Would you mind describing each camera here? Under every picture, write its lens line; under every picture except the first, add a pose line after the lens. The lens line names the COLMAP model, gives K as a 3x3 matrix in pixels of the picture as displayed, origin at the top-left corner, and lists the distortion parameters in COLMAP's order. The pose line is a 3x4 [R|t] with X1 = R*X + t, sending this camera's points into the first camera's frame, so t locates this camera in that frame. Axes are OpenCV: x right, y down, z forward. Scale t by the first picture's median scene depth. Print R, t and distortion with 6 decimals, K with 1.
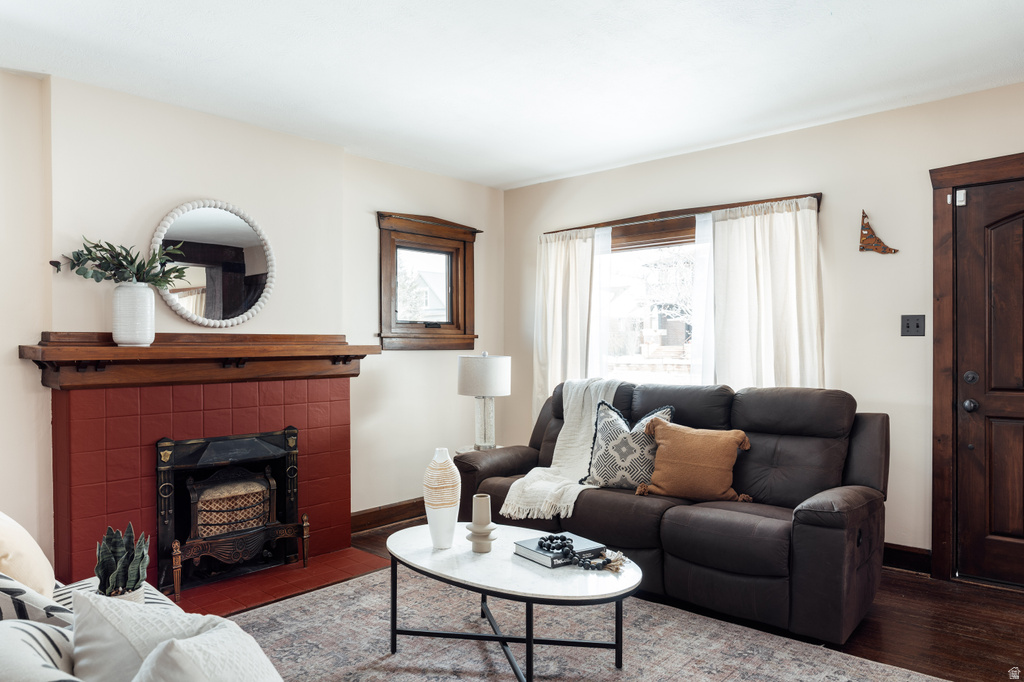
lens RADIAL K [[702.9, 0, 511.7], [0, 702.9, 348.9], [0, 0, 1]] dist [-0.003144, 0.000653]
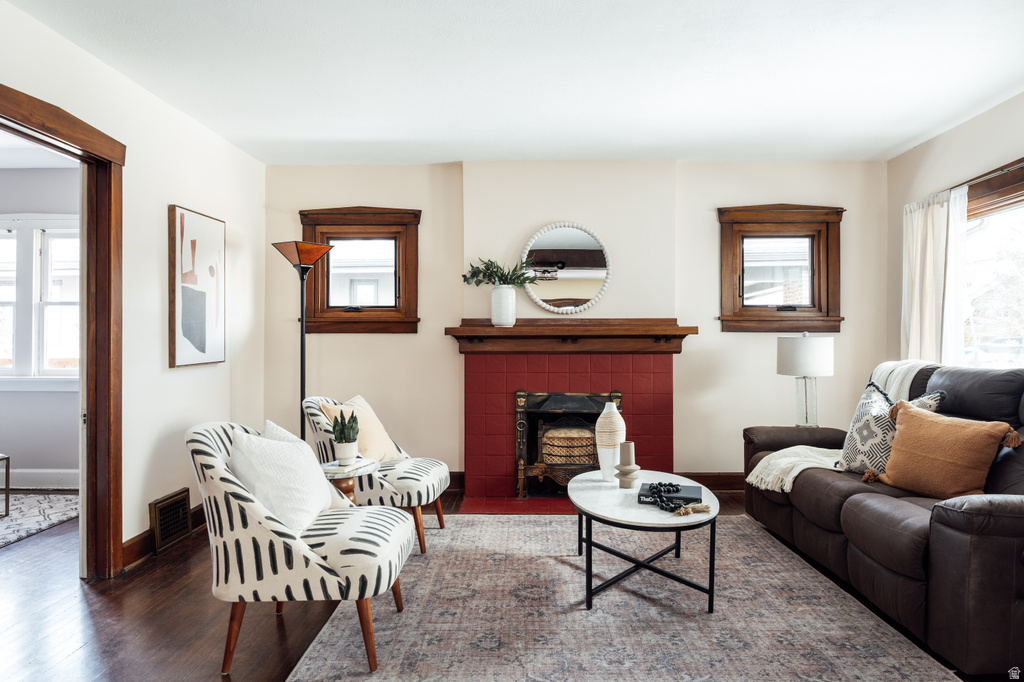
lens RADIAL K [[702.9, 0, 512.4], [0, 702.9, 335.7], [0, 0, 1]] dist [-0.003144, 0.000653]
pose [[0.635128, -0.004248, -0.772395, 0.588995], [-0.007893, 0.999897, -0.011990, 0.029984], [0.772367, 0.013712, 0.635029, 0.047823]]
